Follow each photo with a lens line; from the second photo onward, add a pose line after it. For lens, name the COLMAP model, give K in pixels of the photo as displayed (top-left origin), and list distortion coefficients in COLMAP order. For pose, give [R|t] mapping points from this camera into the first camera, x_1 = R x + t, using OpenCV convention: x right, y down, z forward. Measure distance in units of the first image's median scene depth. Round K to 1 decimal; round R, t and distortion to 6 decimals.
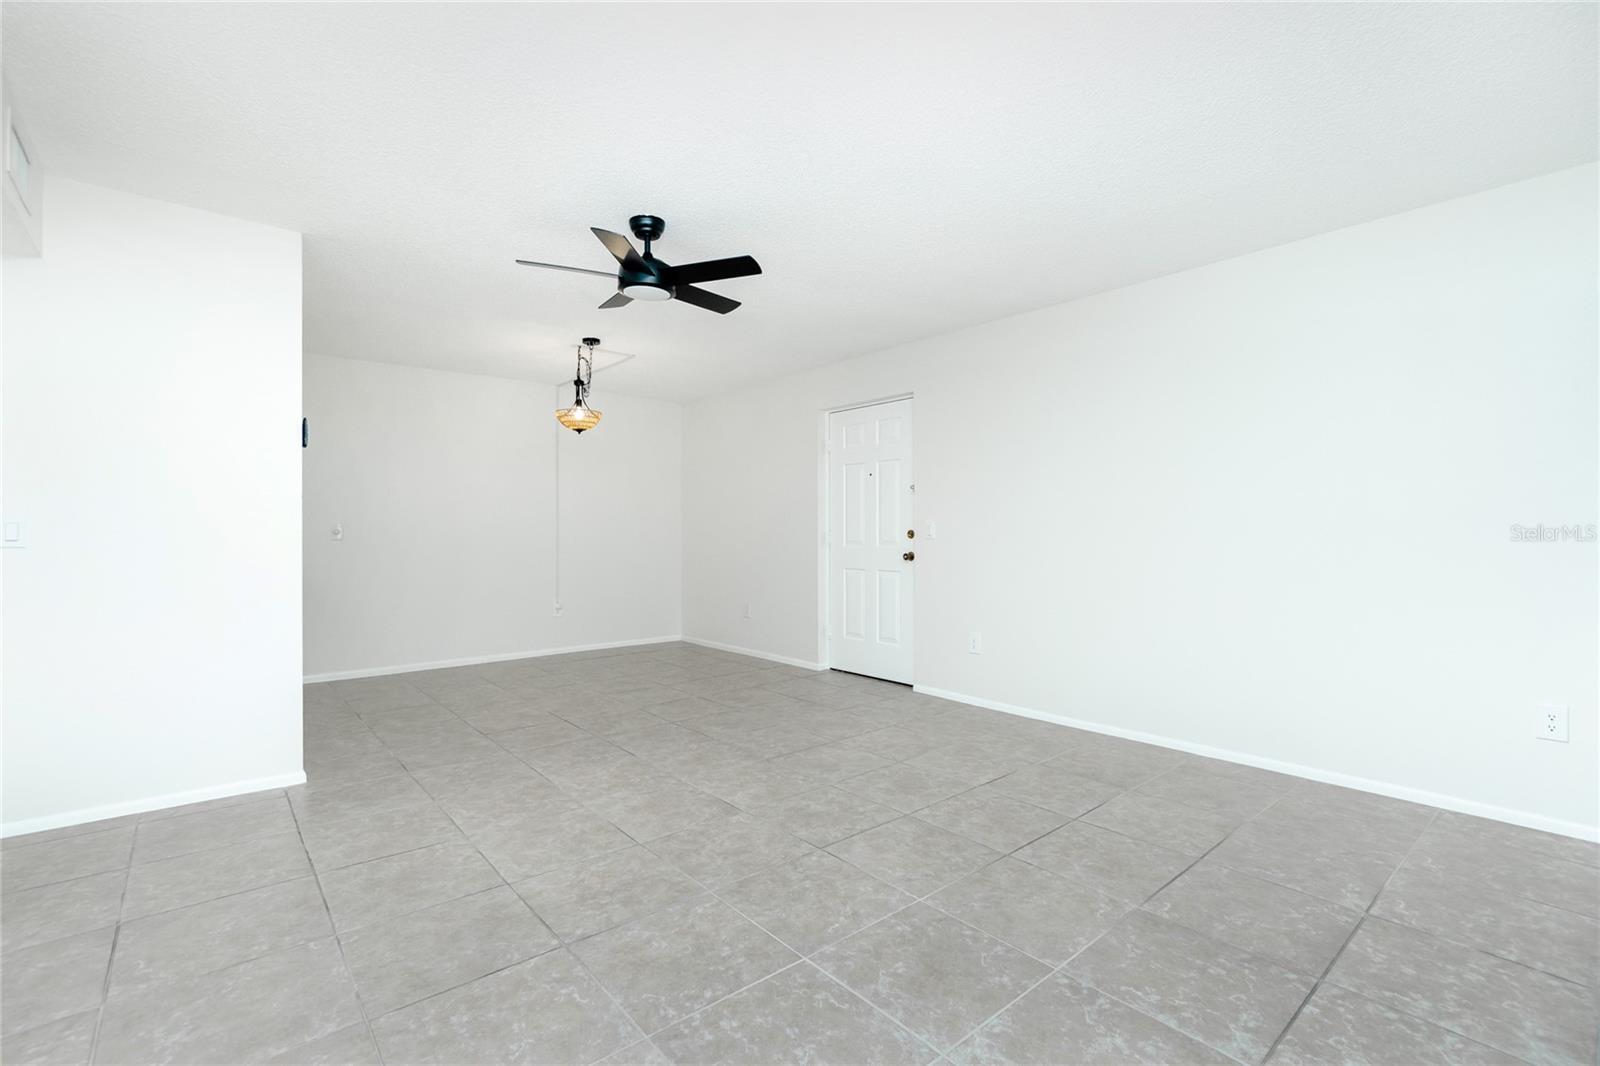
lens RADIAL K [[707.6, 0, 806.2], [0, 707.6, 533.0], [0, 0, 1]] dist [-0.009907, 0.005212]
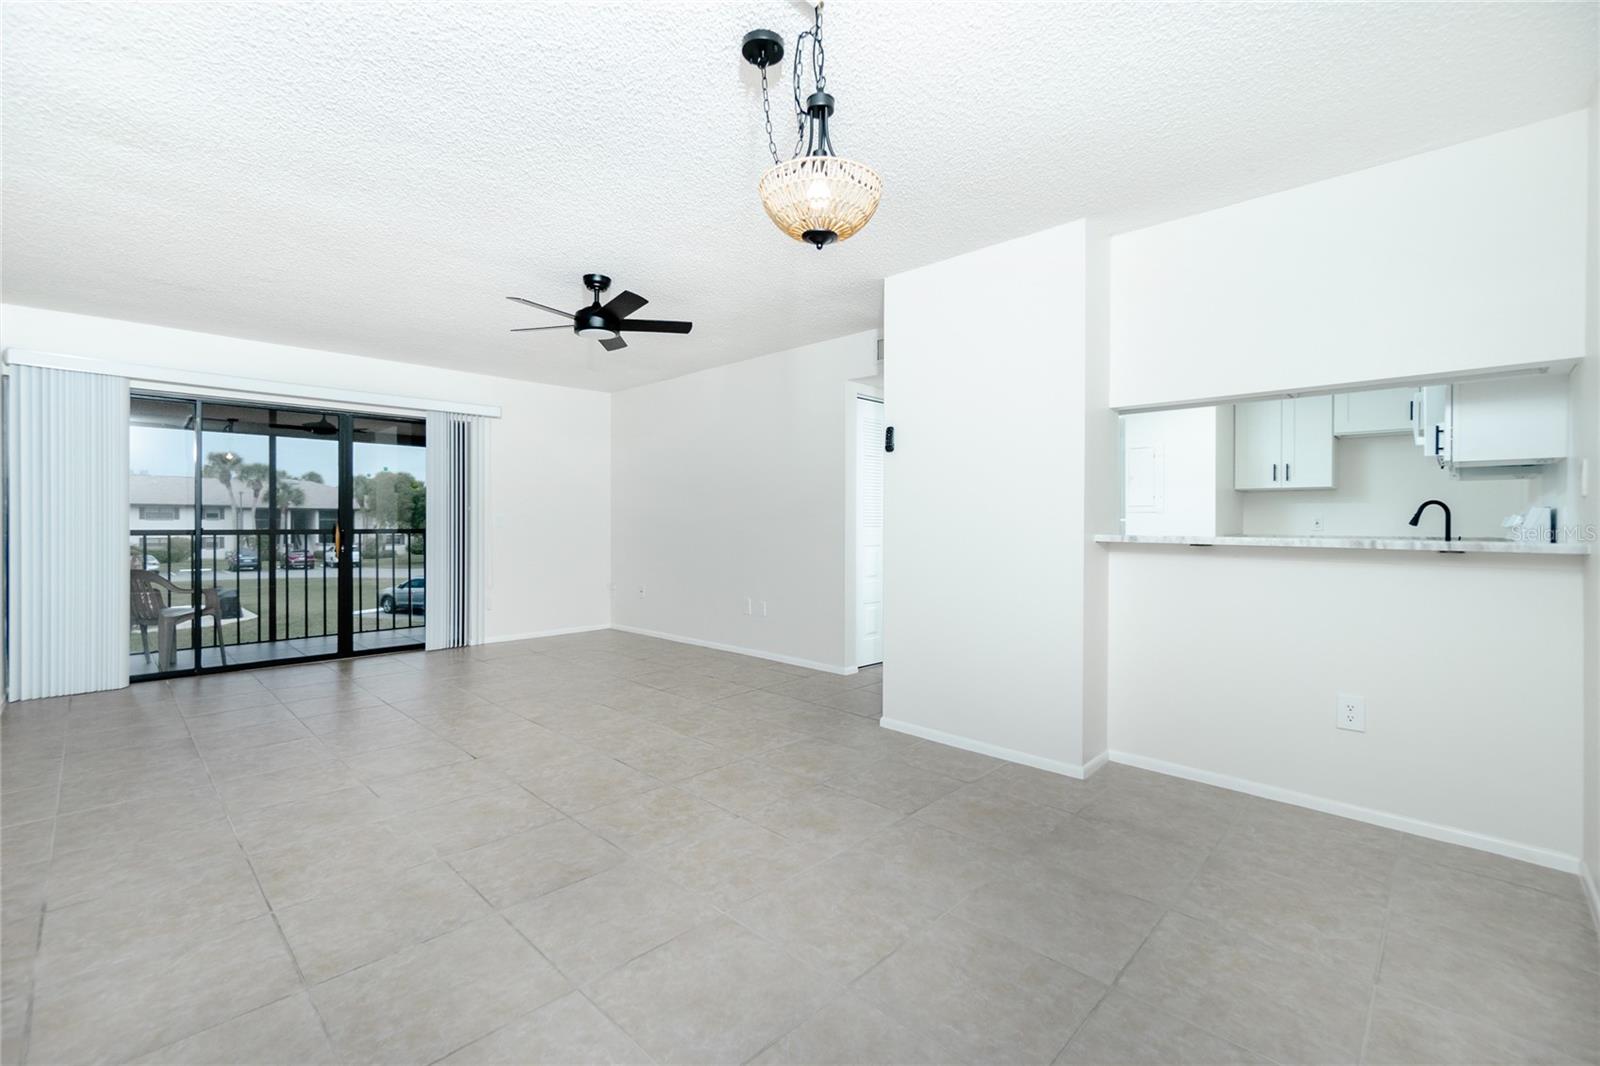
lens RADIAL K [[707.6, 0, 780.9], [0, 707.6, 527.8], [0, 0, 1]] dist [-0.009907, 0.005212]
pose [[-0.998158, -0.001160, -0.060655, -0.462052], [-0.001937, 0.999917, 0.012744, -0.007428], [0.060636, 0.012838, -0.998077, 2.217121]]
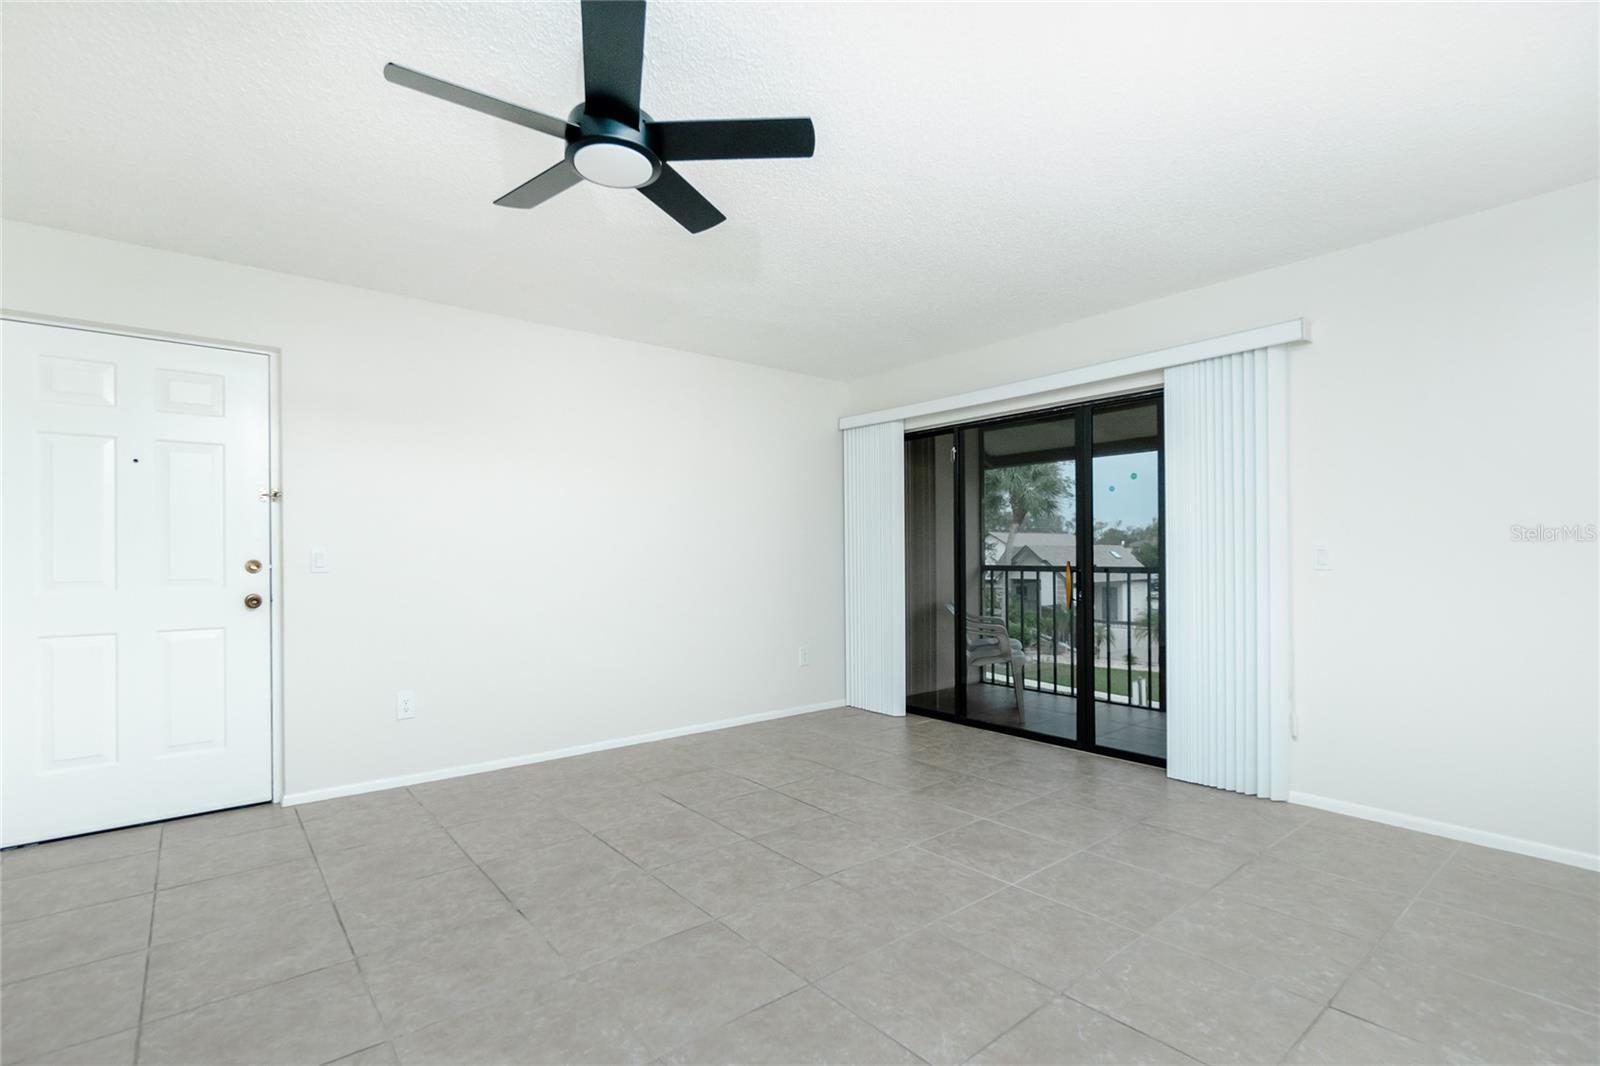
lens RADIAL K [[732.9, 0, 804.4], [0, 732.9, 535.6], [0, 0, 1]] dist [-0.007824, -0.001268]
pose [[0.024464, 0.029893, 0.999254, -0.822419], [0.008865, 0.999507, -0.030117, -0.002972], [-0.999661, 0.009595, 0.024187, 0.799931]]
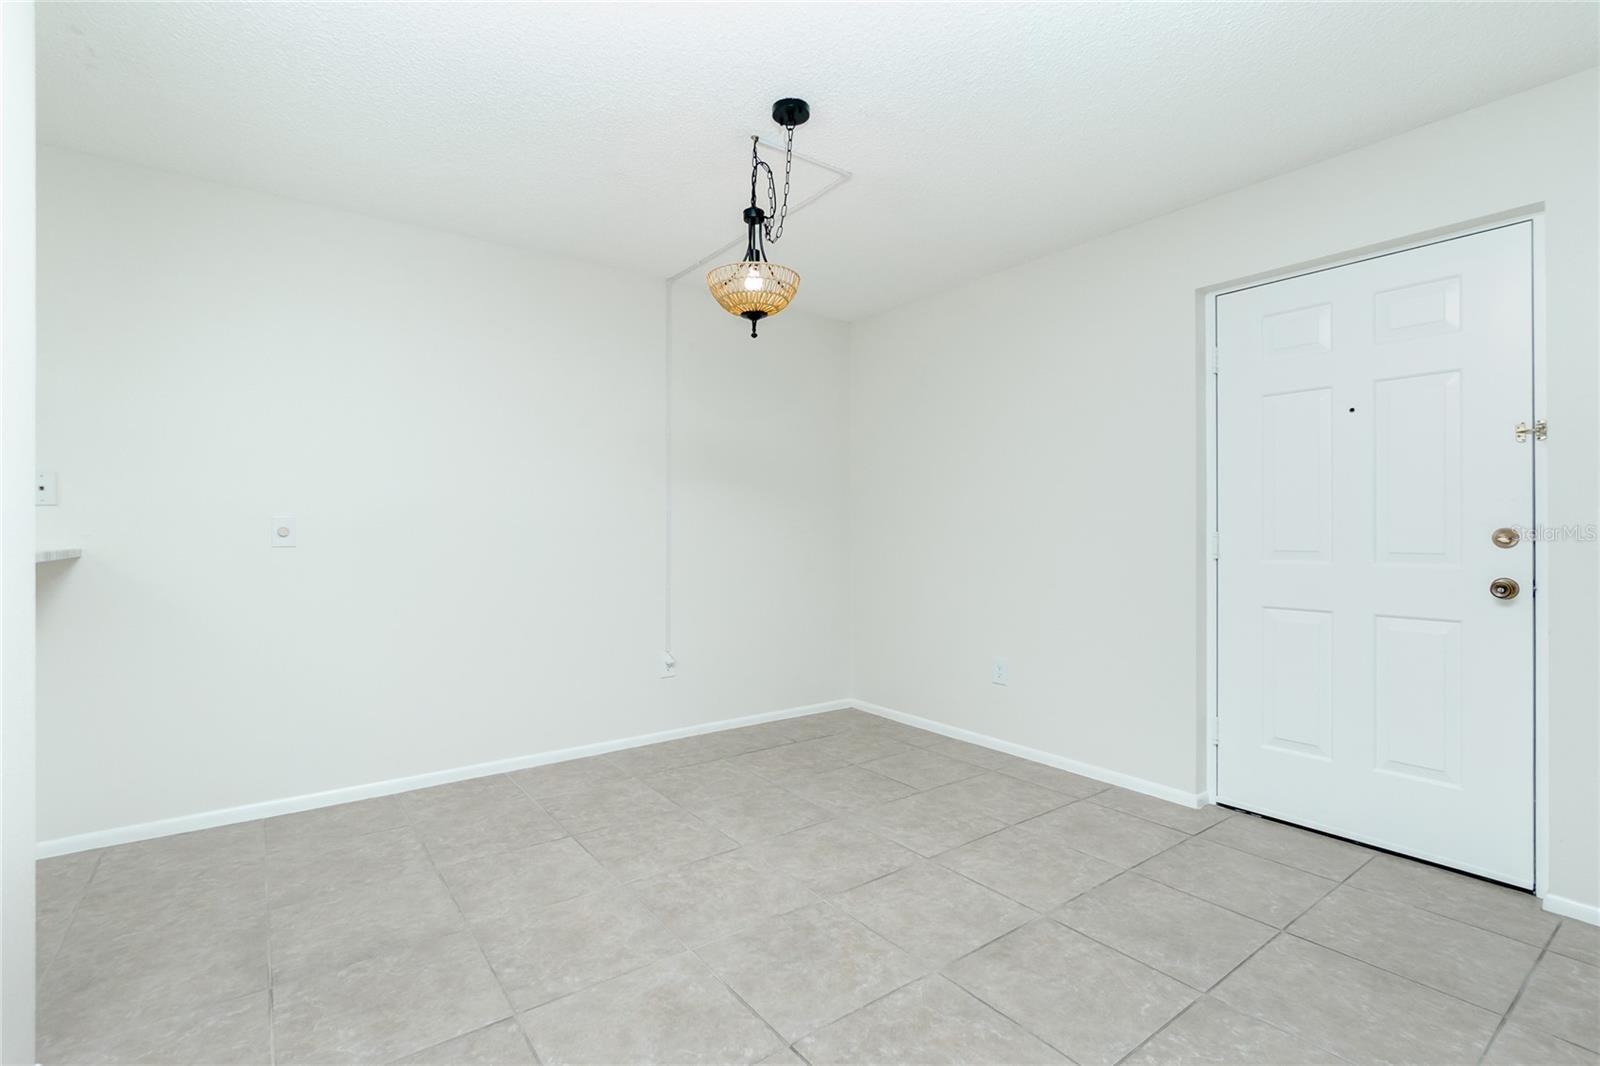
lens RADIAL K [[747.9, 0, 802.7], [0, 747.9, 534.0], [0, 0, 1]] dist [0.005746, 0.002078]
pose [[0.997464, 0.000953, -0.071169, -0.417657], [-0.000583, 0.999986, 0.005219, -0.004808], [0.071173, -0.005164, 0.997451, 0.828797]]
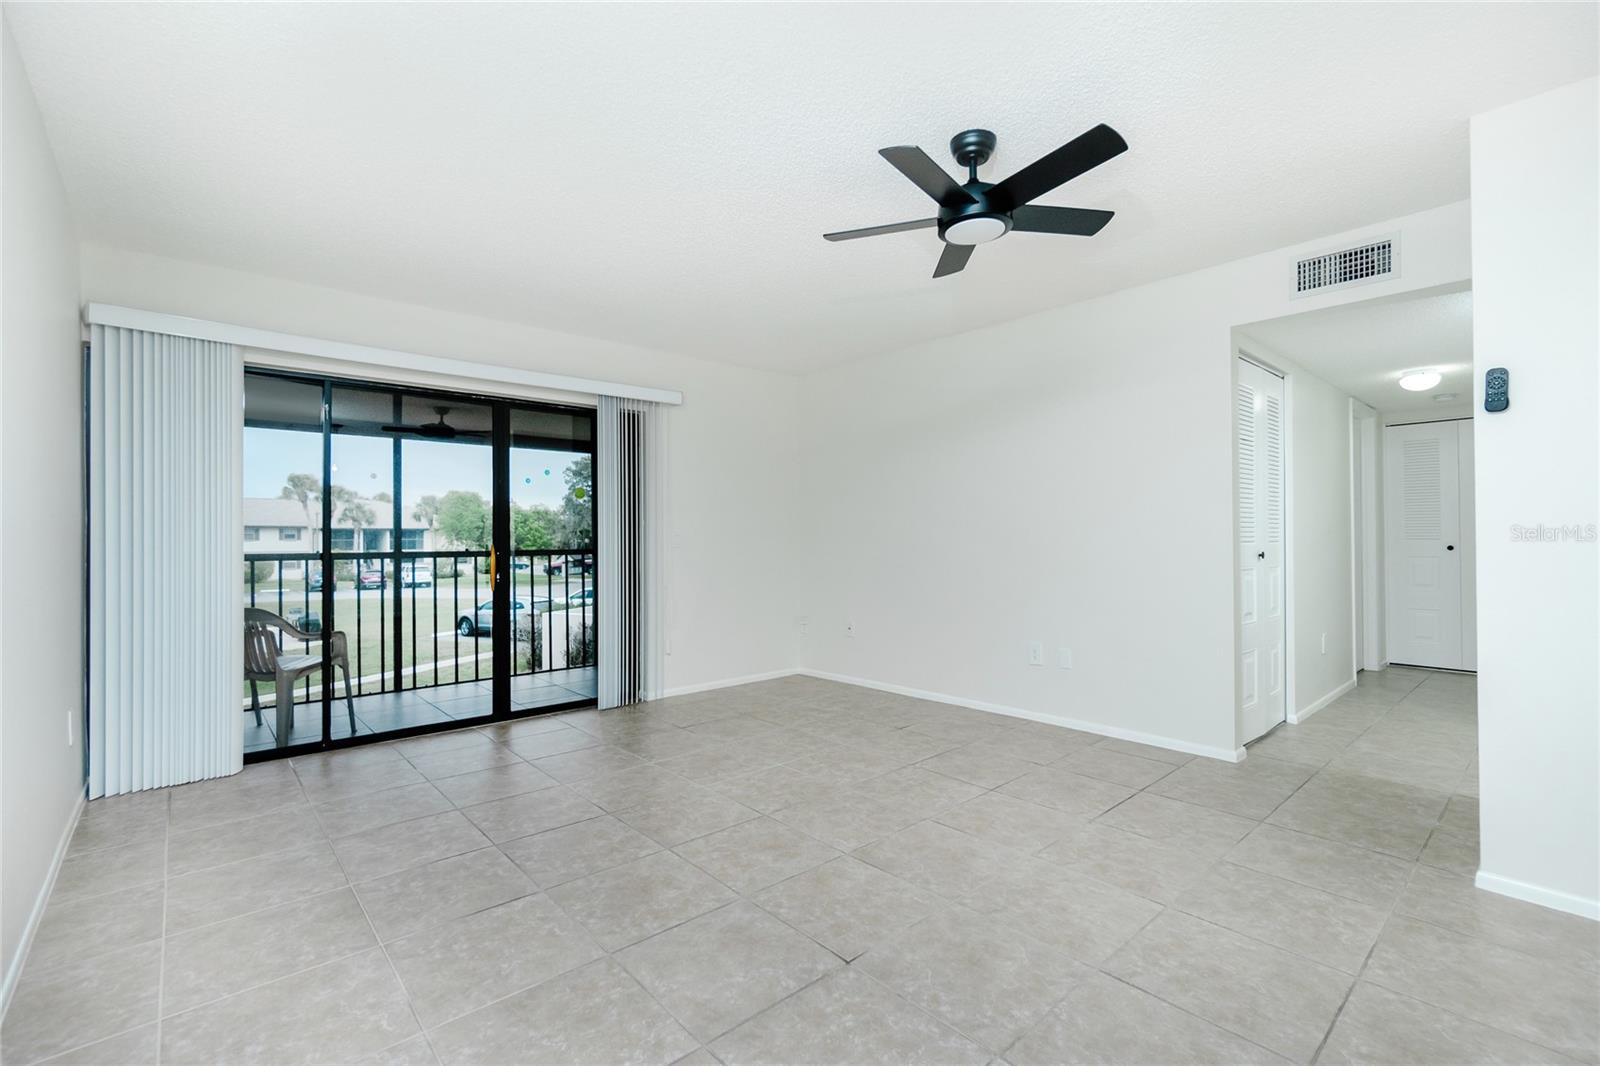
lens RADIAL K [[707.6, 0, 774.0], [0, 707.6, 535.8], [0, 0, 1]] dist [-0.009907, 0.005212]
pose [[-0.999892, 0.007995, 0.012307, -0.009309], [0.008015, 0.999967, 0.001576, -0.009390], [-0.012294, 0.001674, -0.999923, 1.724935]]
